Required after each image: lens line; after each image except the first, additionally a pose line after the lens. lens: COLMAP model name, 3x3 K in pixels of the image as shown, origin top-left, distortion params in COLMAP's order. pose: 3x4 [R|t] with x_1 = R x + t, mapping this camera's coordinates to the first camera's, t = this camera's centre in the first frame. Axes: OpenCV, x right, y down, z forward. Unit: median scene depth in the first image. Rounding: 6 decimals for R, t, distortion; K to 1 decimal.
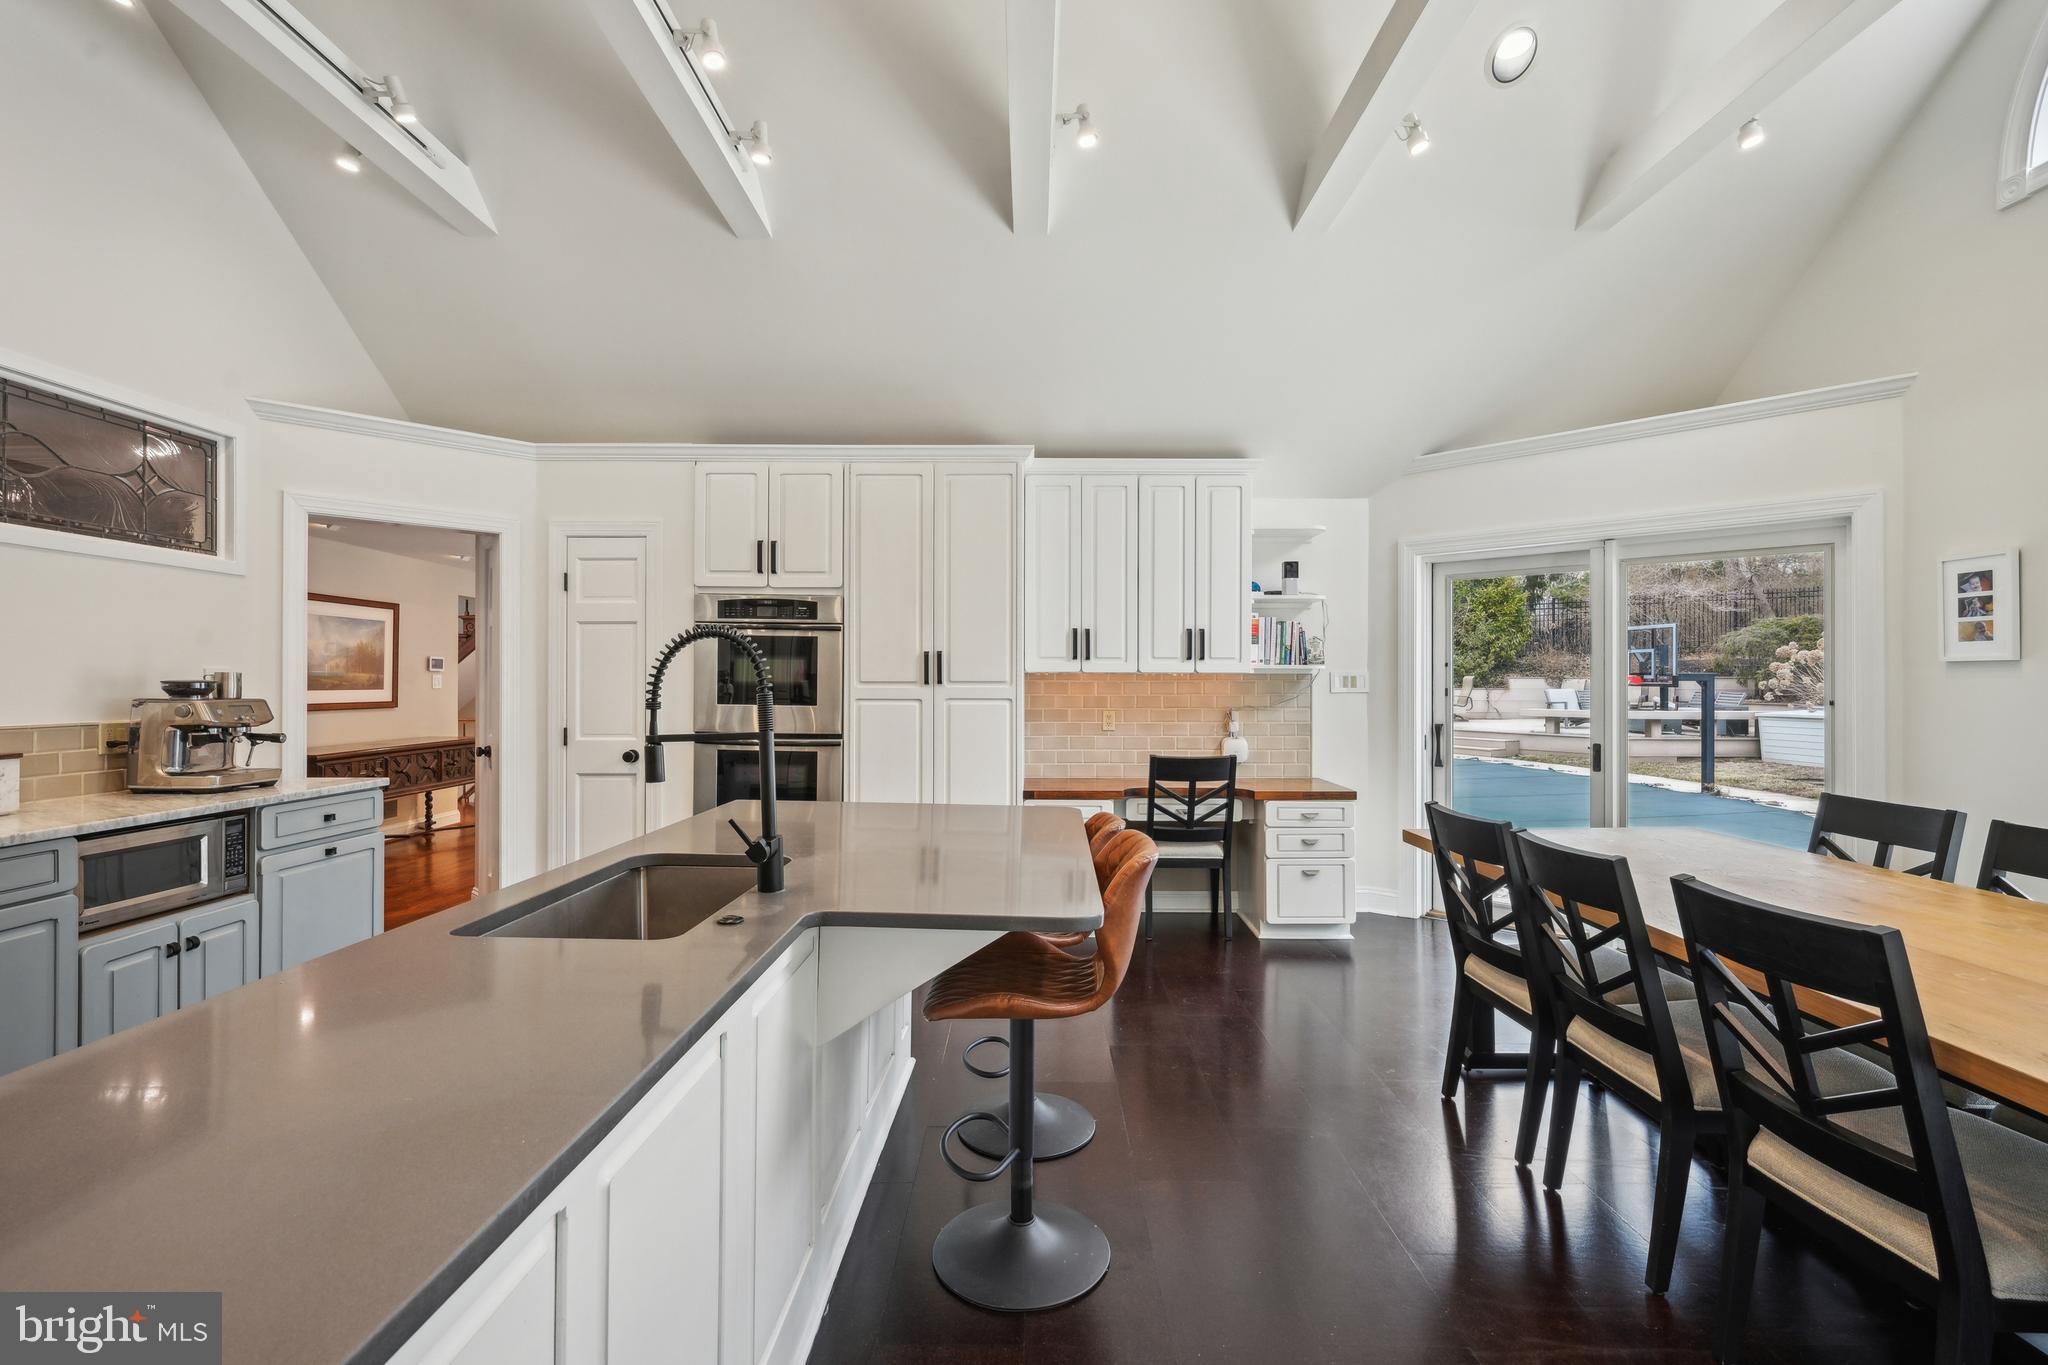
lens RADIAL K [[931.0, 0, 1027.1], [0, 931.0, 679.1], [0, 0, 1]] dist [0.002621, -0.001586]
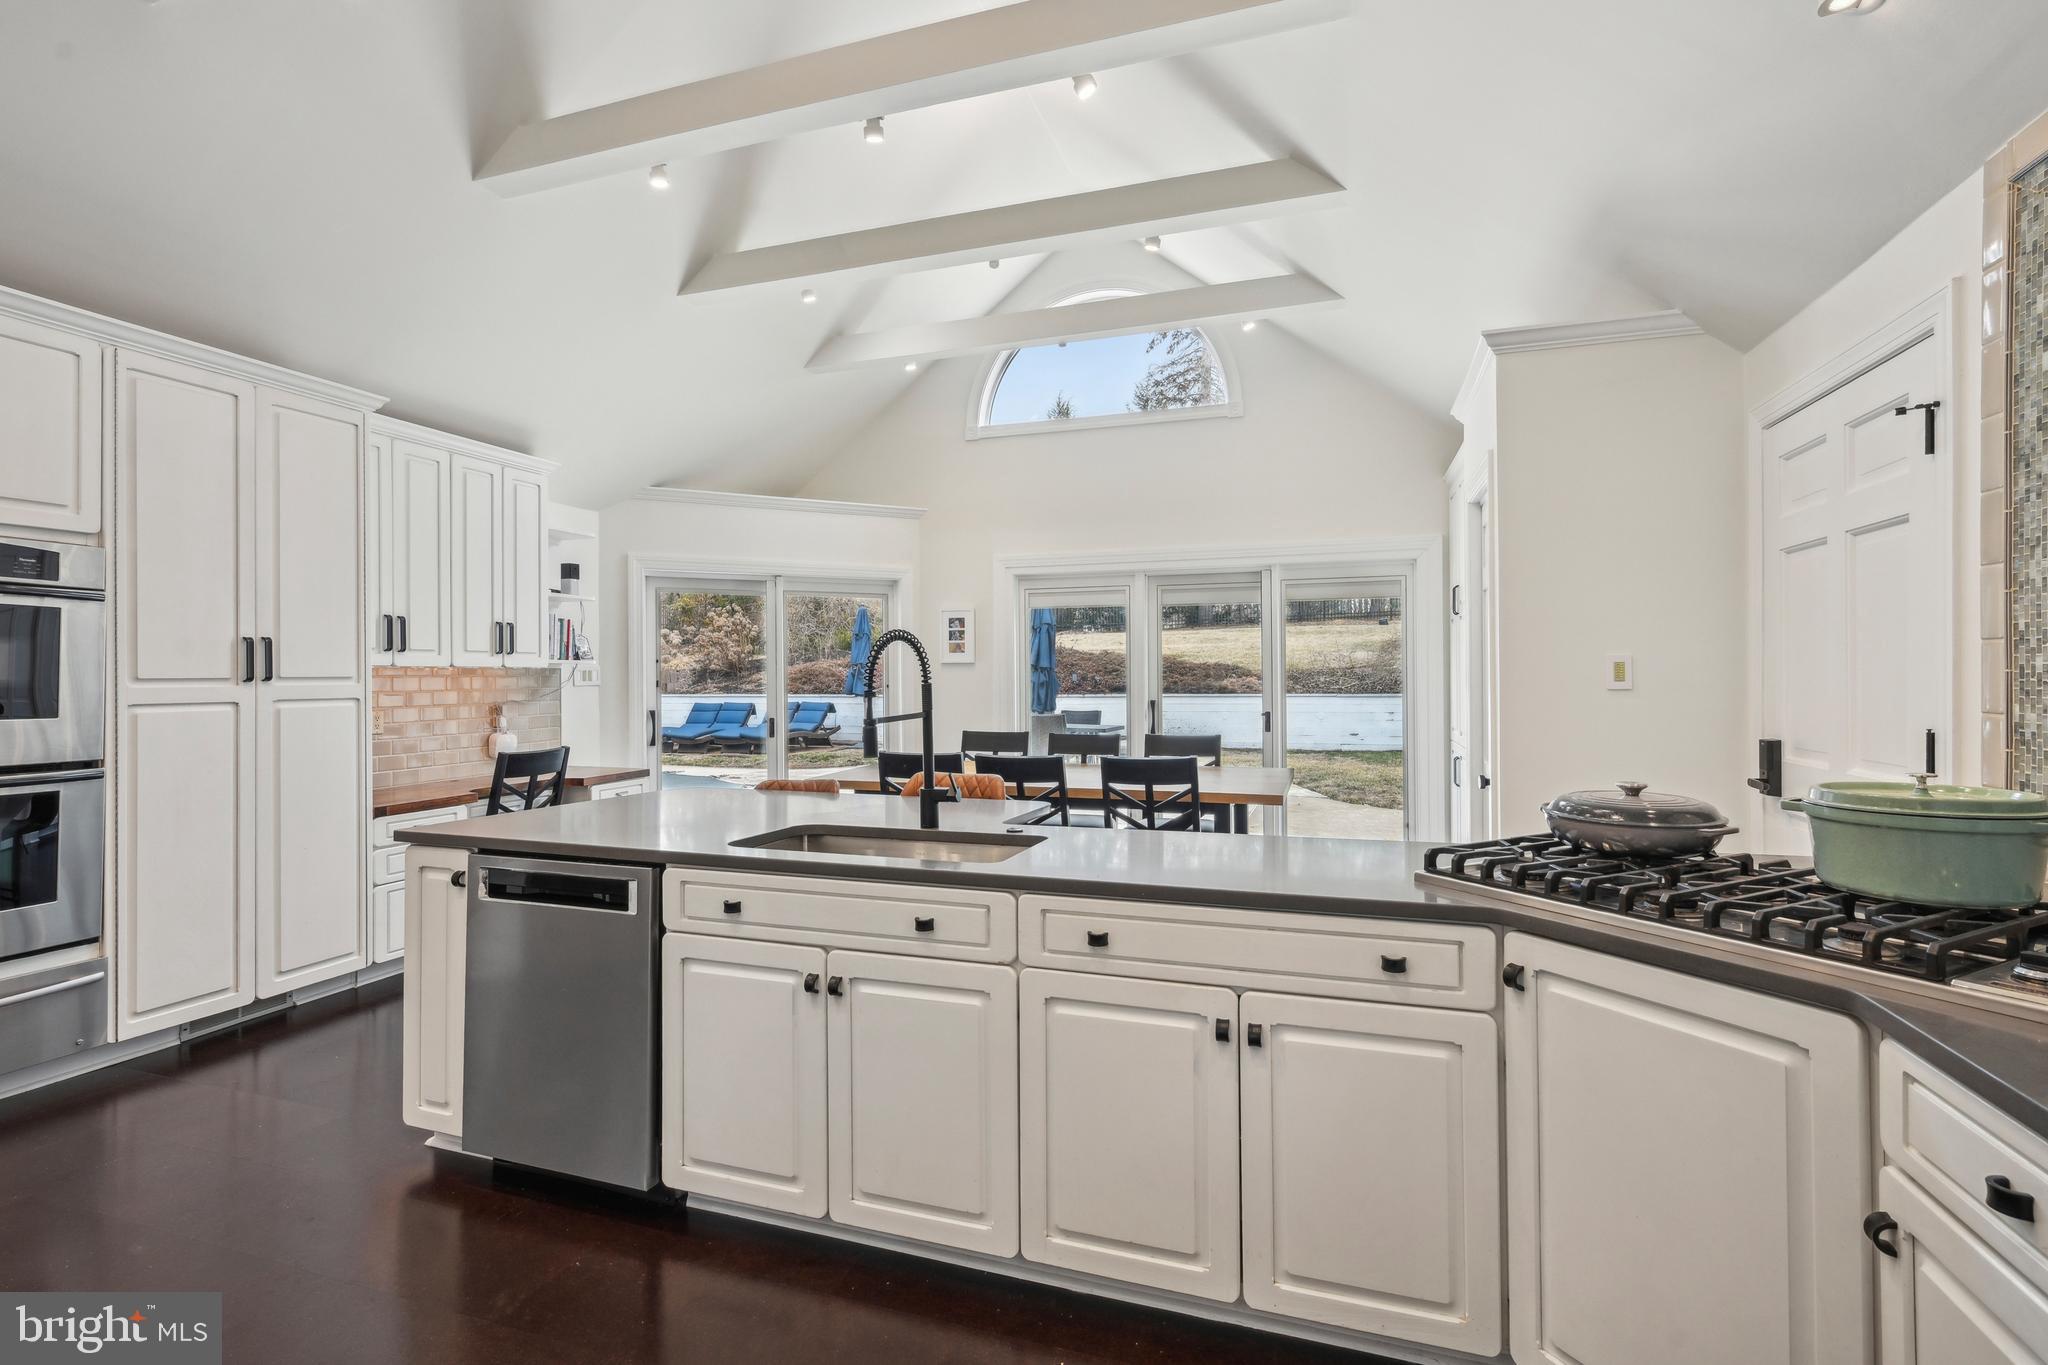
lens RADIAL K [[931.0, 0, 1027.8], [0, 931.0, 680.9], [0, 0, 1]] dist [0.002621, -0.001586]
pose [[0.306207, -0.010547, 0.951907, -0.621780], [0.004297, 0.999944, 0.009697, 0.000421], [-0.951955, 0.001121, 0.306235, 0.184922]]
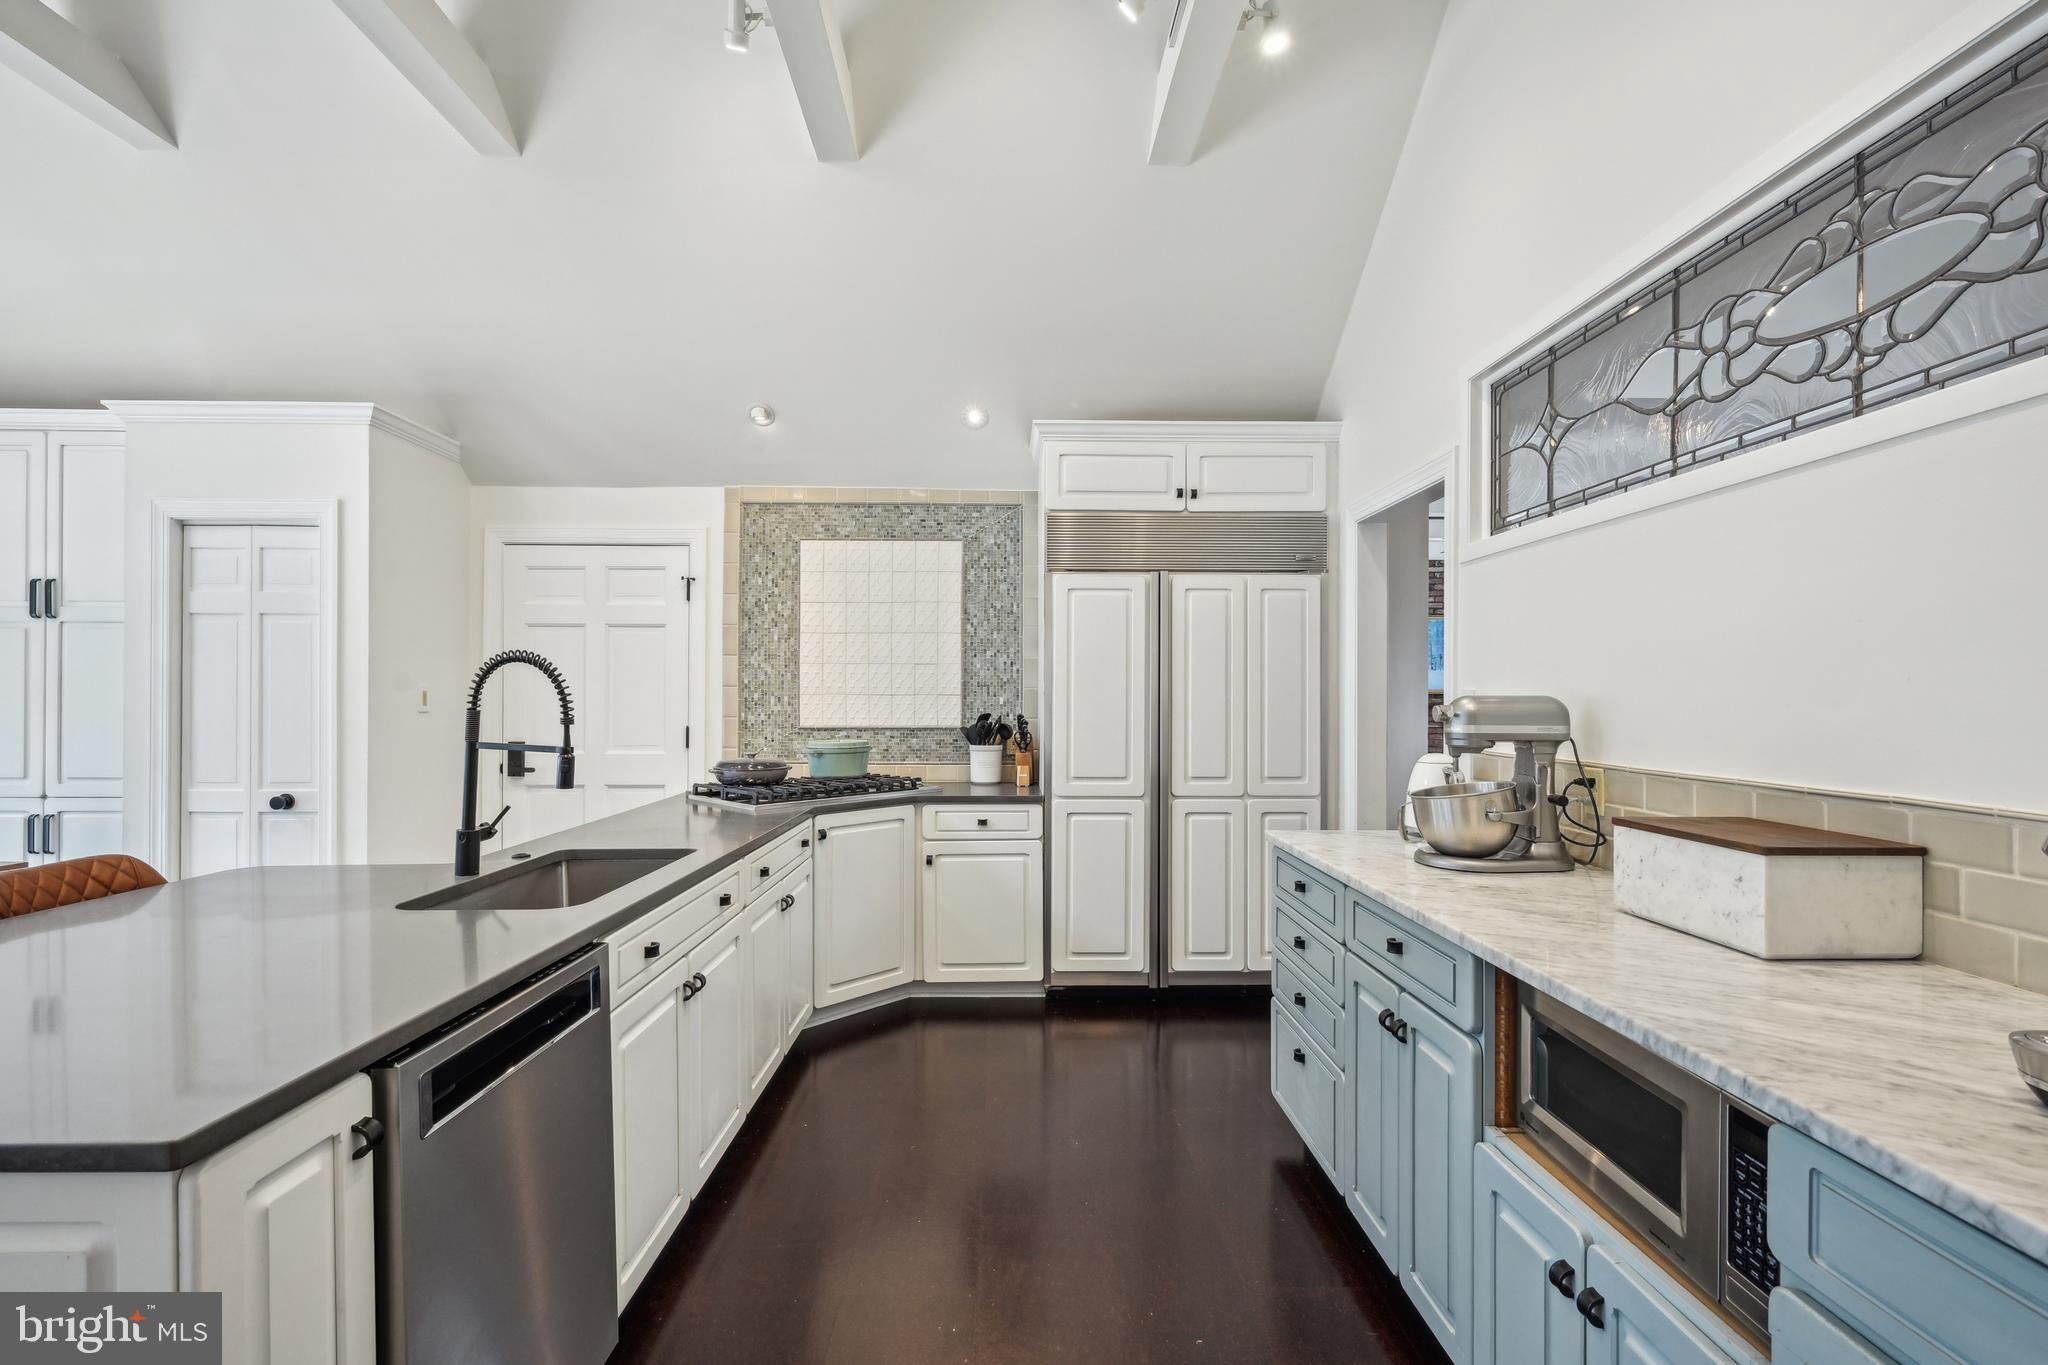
lens RADIAL K [[931.0, 0, 1009.9], [0, 931.0, 695.8], [0, 0, 1]] dist [0.002621, -0.001586]
pose [[-0.999929, -0.004235, -0.011151, -0.387546], [-0.004187, 0.999982, -0.004357, 0.001019], [0.011169, -0.004310, -0.999928, 0.896648]]
